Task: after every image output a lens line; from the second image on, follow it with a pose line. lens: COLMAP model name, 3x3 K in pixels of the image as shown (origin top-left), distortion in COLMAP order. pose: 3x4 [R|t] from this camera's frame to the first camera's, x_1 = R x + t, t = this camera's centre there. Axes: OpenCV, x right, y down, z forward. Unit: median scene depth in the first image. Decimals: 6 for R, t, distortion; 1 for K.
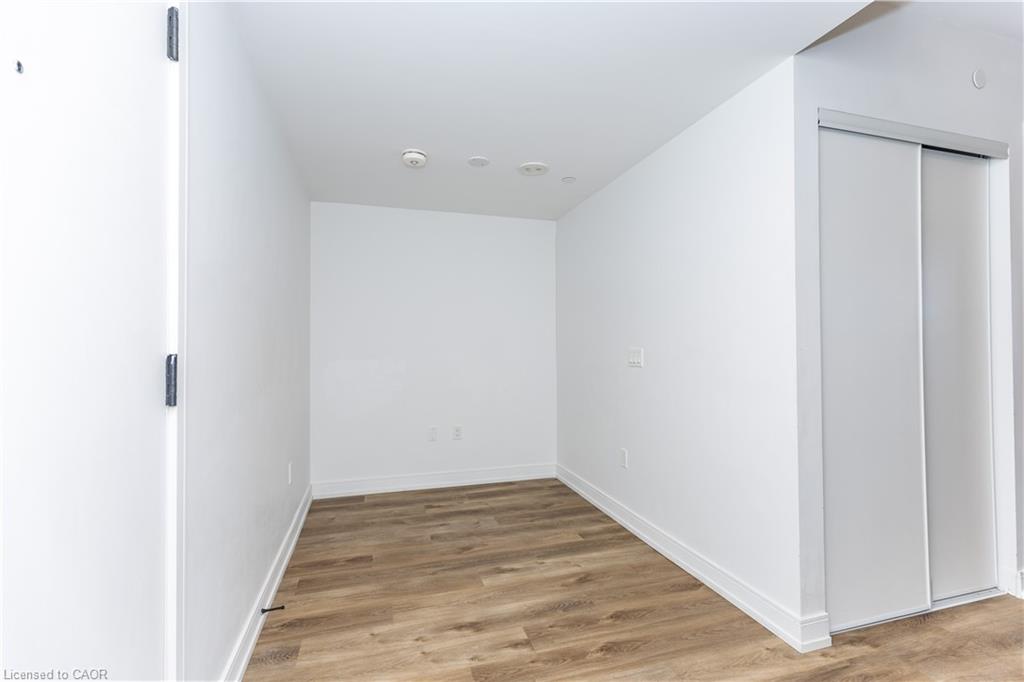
lens RADIAL K [[463.1, 0, 512.5], [0, 463.1, 342.0], [0, 0, 1]] dist [0.008434, -0.003154]
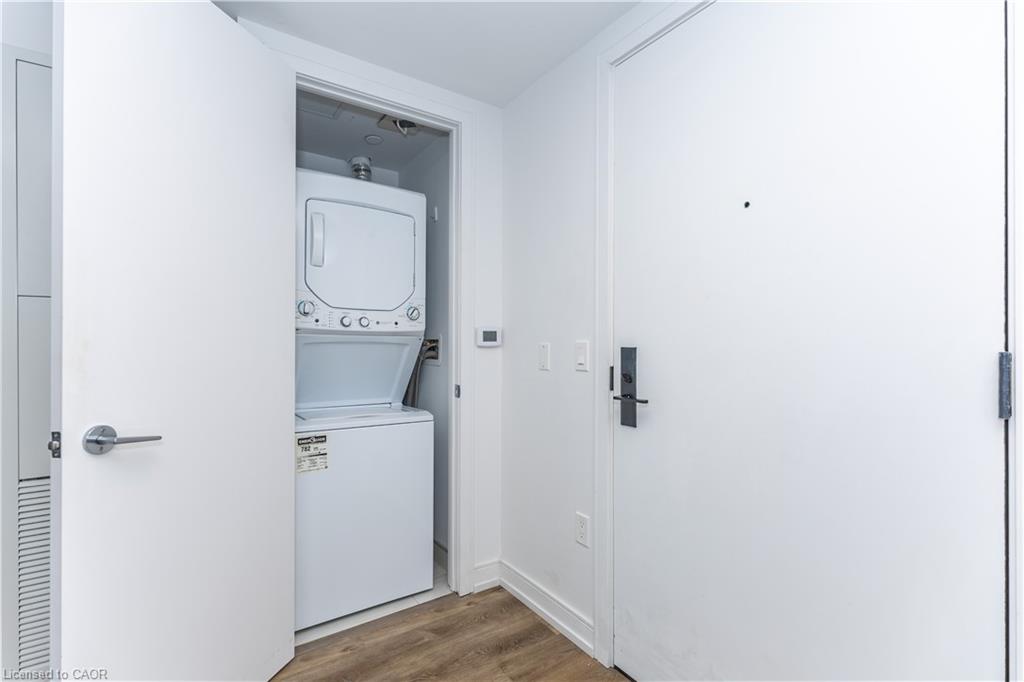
lens RADIAL K [[463.1, 0, 512.5], [0, 463.1, 342.0], [0, 0, 1]] dist [0.008434, -0.003154]
pose [[-0.952013, 0.000707, -0.306058, 0.133294], [0.006062, 0.999845, -0.016546, 0.007484], [0.305999, -0.017608, -0.951869, 0.669486]]
